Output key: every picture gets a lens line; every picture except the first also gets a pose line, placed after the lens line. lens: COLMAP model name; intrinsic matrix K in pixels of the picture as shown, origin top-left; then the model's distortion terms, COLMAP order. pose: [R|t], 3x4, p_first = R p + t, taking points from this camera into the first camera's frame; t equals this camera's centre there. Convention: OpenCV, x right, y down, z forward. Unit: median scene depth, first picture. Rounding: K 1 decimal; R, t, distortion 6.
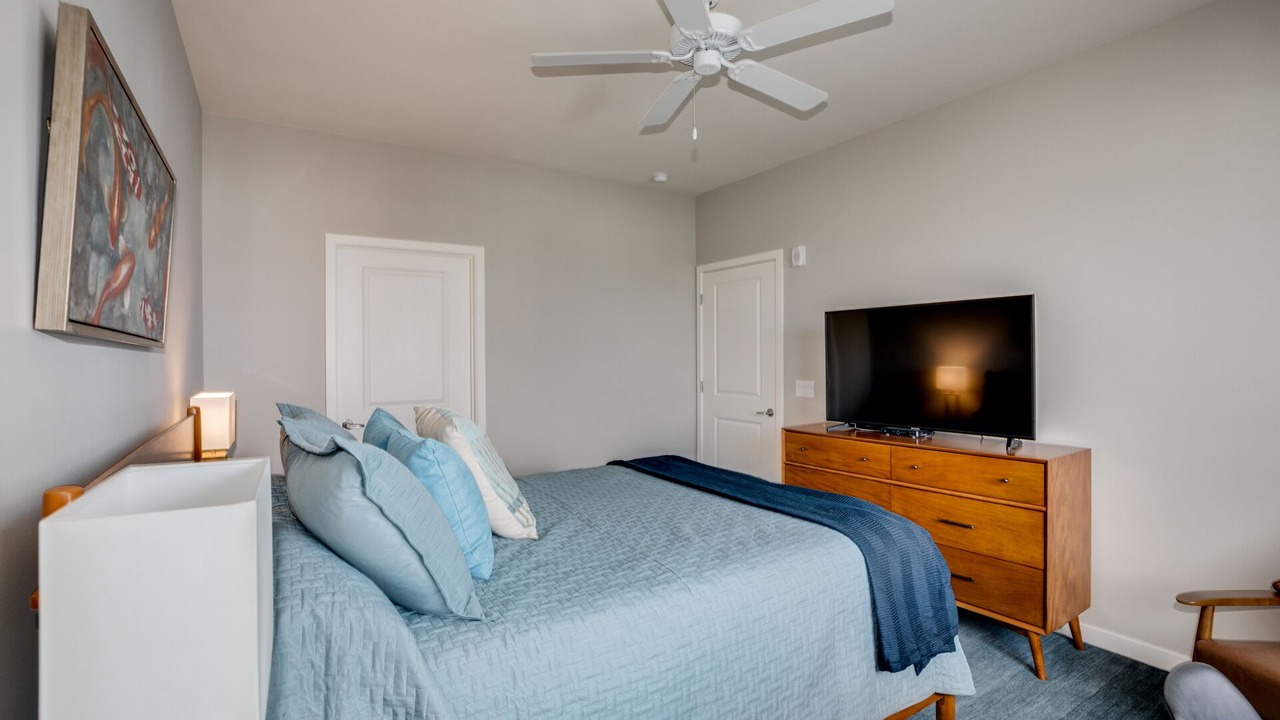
lens RADIAL K [[597.4, 0, 640.0], [0, 597.4, 360.0], [0, 0, 1]] dist [-0.039381, 0.000589]
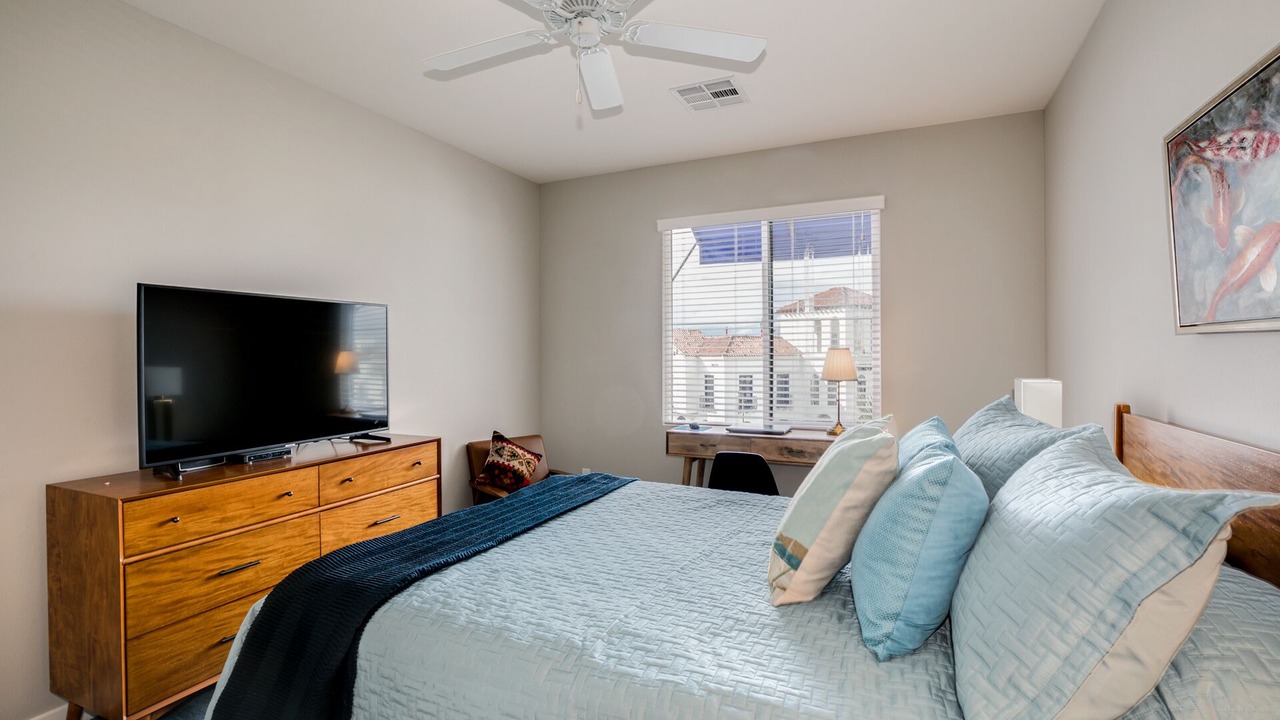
lens RADIAL K [[597.4, 0, 640.0], [0, 597.4, 360.0], [0, 0, 1]] dist [-0.039381, 0.000589]
pose [[-0.560874, 0.003392, 0.827894, -0.495612], [0.014368, 0.999881, 0.005637, -0.002077], [-0.827776, 0.015057, -0.560856, 1.046667]]
